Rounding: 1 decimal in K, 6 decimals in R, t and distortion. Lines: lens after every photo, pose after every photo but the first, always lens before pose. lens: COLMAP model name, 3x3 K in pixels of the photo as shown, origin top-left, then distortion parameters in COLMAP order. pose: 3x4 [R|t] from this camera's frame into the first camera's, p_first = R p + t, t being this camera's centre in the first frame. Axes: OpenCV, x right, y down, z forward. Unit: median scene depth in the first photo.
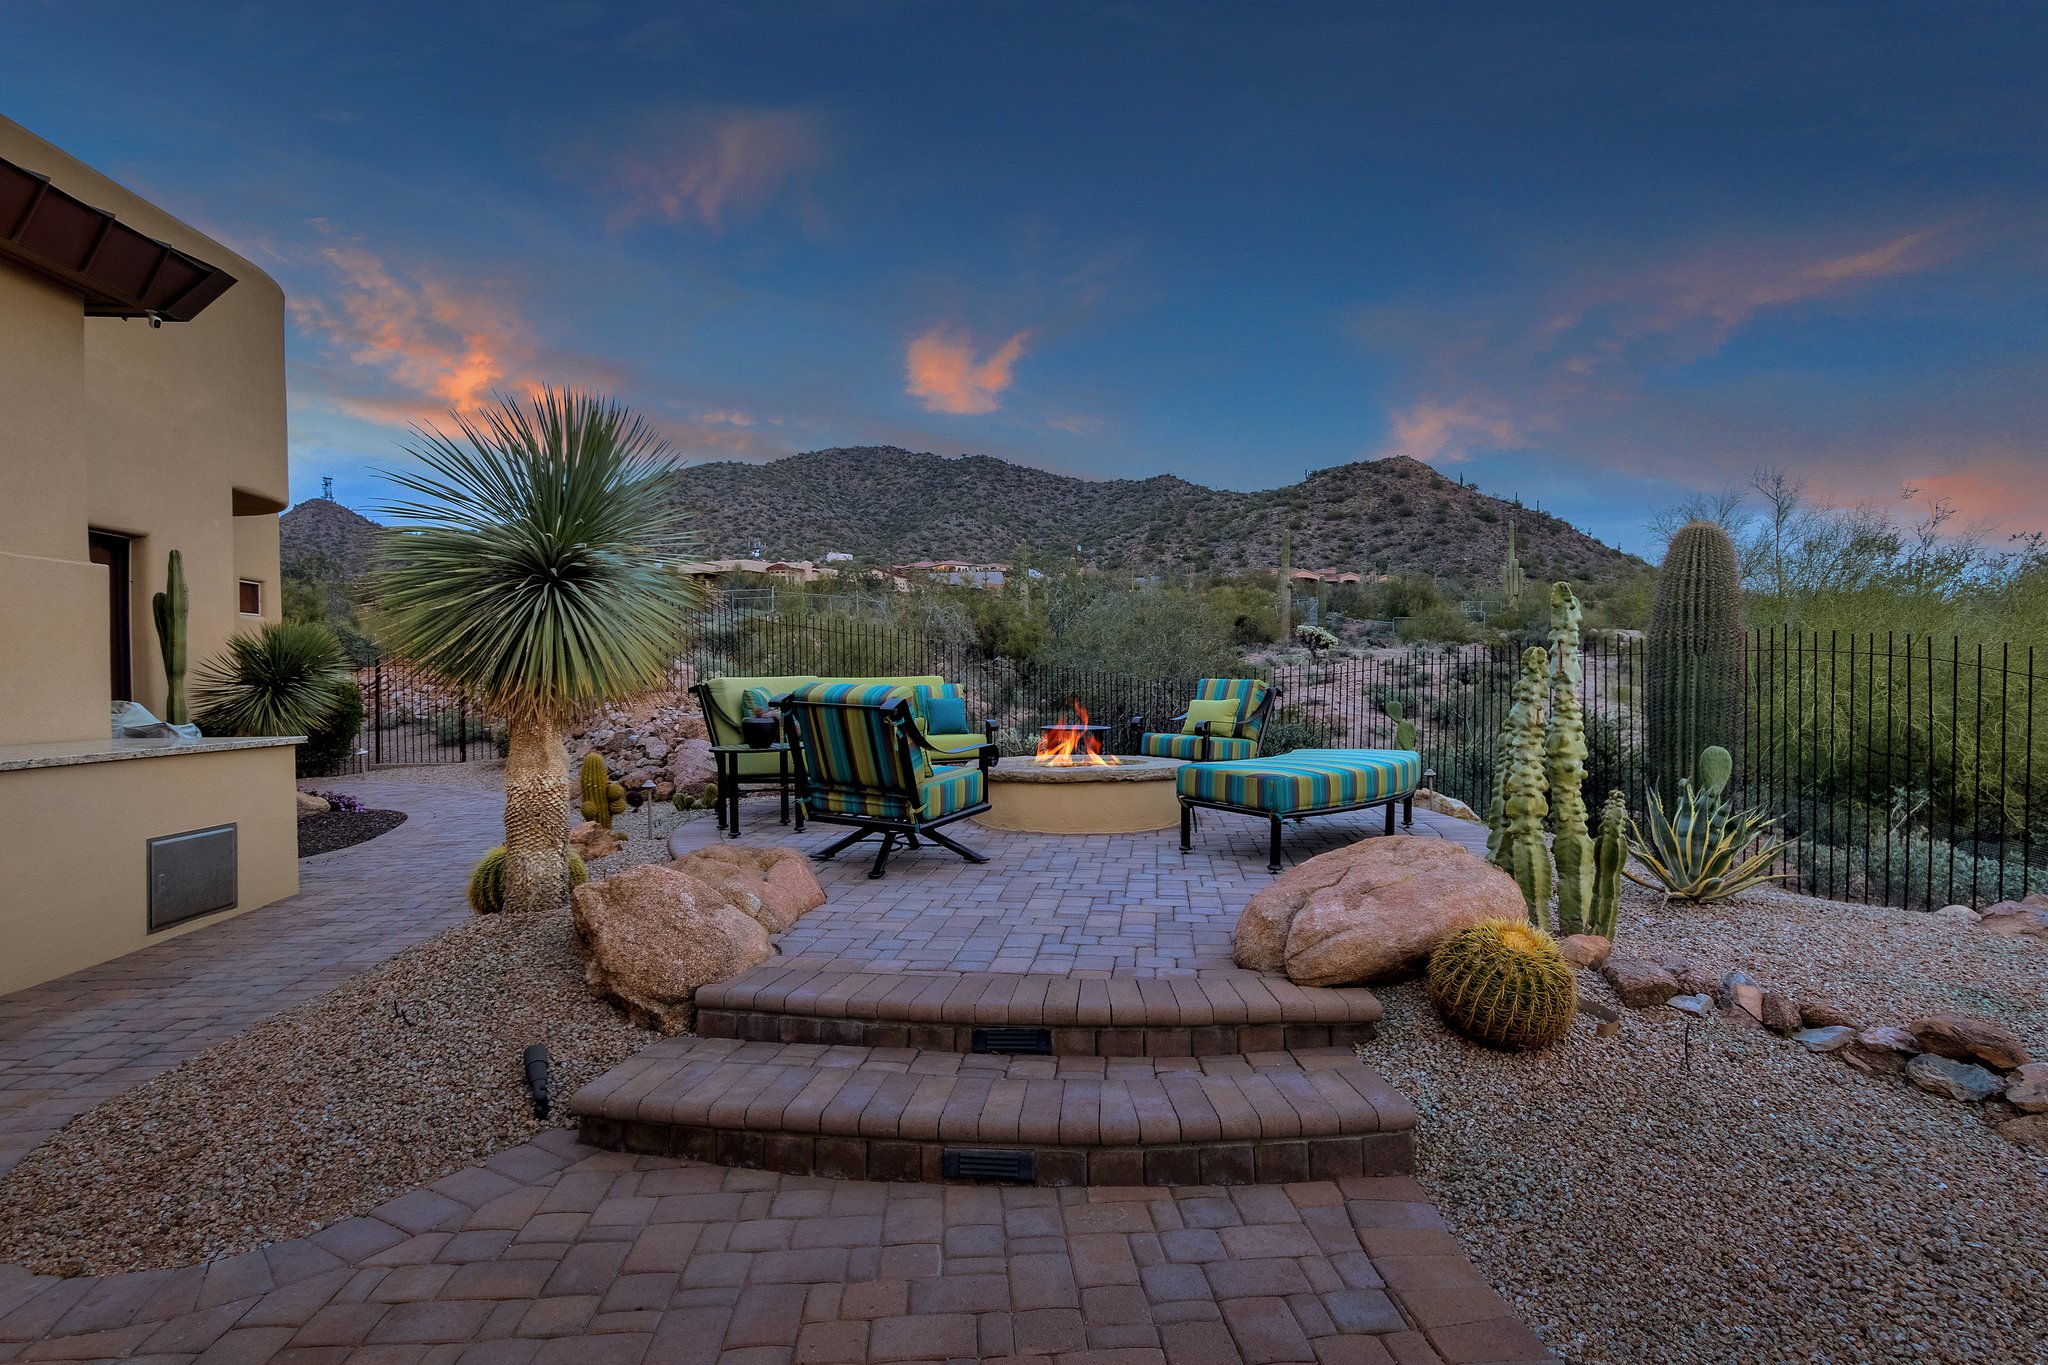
lens RADIAL K [[1061.6, 0, 1024.0], [0, 1061.6, 682.5], [0, 0, 1]] dist [0.002689, -0.000173]
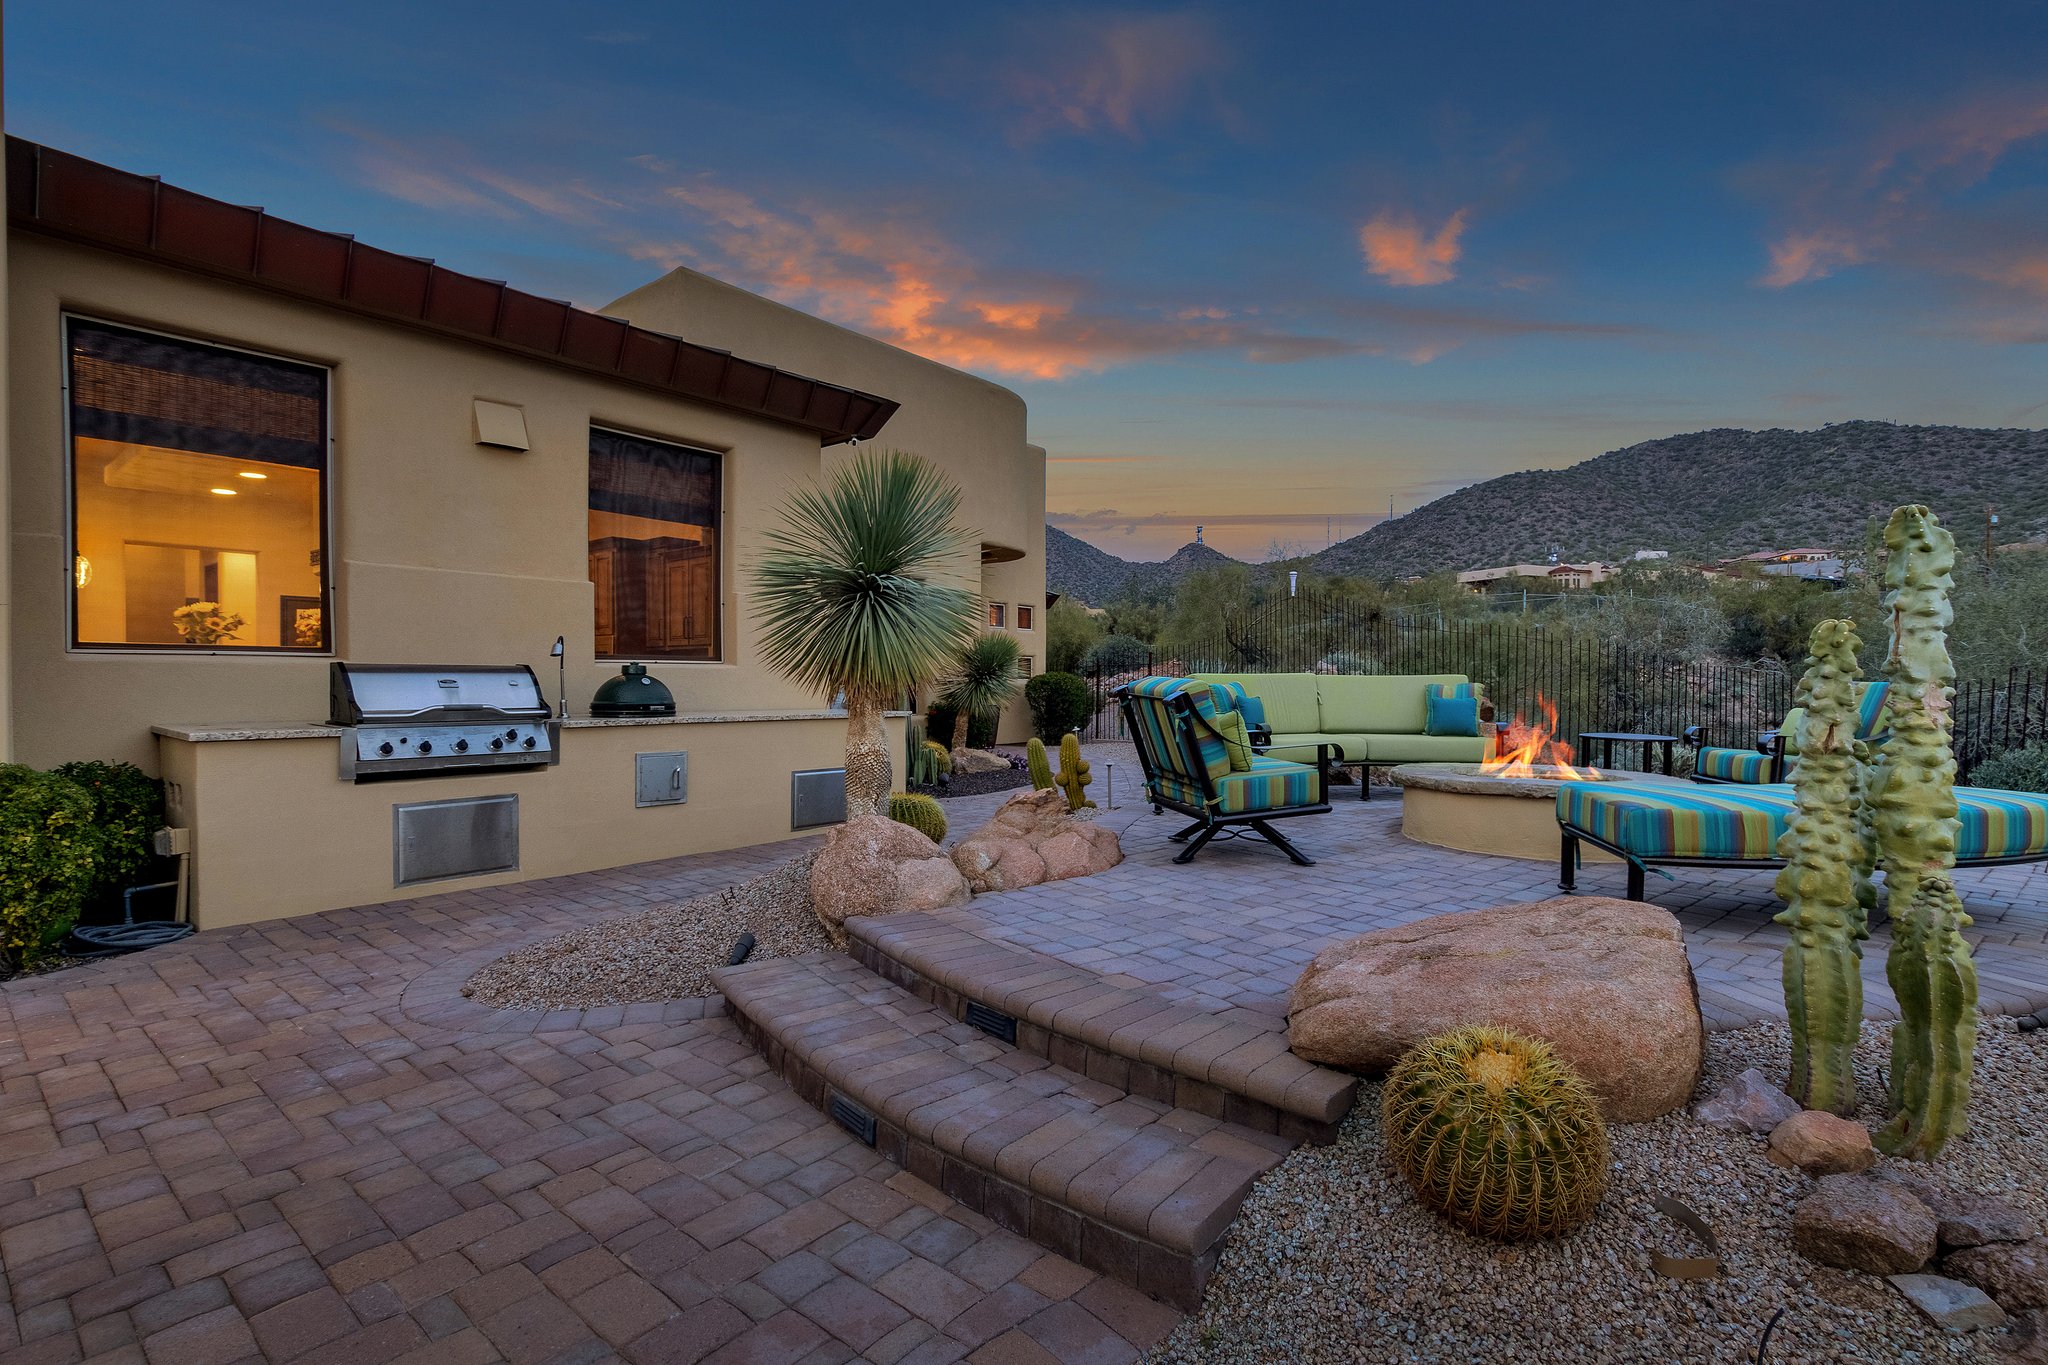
lens RADIAL K [[938.2, 0, 1025.4], [0, 938.2, 686.7], [0, 0, 1]] dist [0.001178, 0.000183]
pose [[0.720609, 0.015623, -0.693165, 0.383467], [-0.013183, 0.999874, 0.008830, 0.003979], [0.693216, 0.002775, 0.720725, 0.223375]]
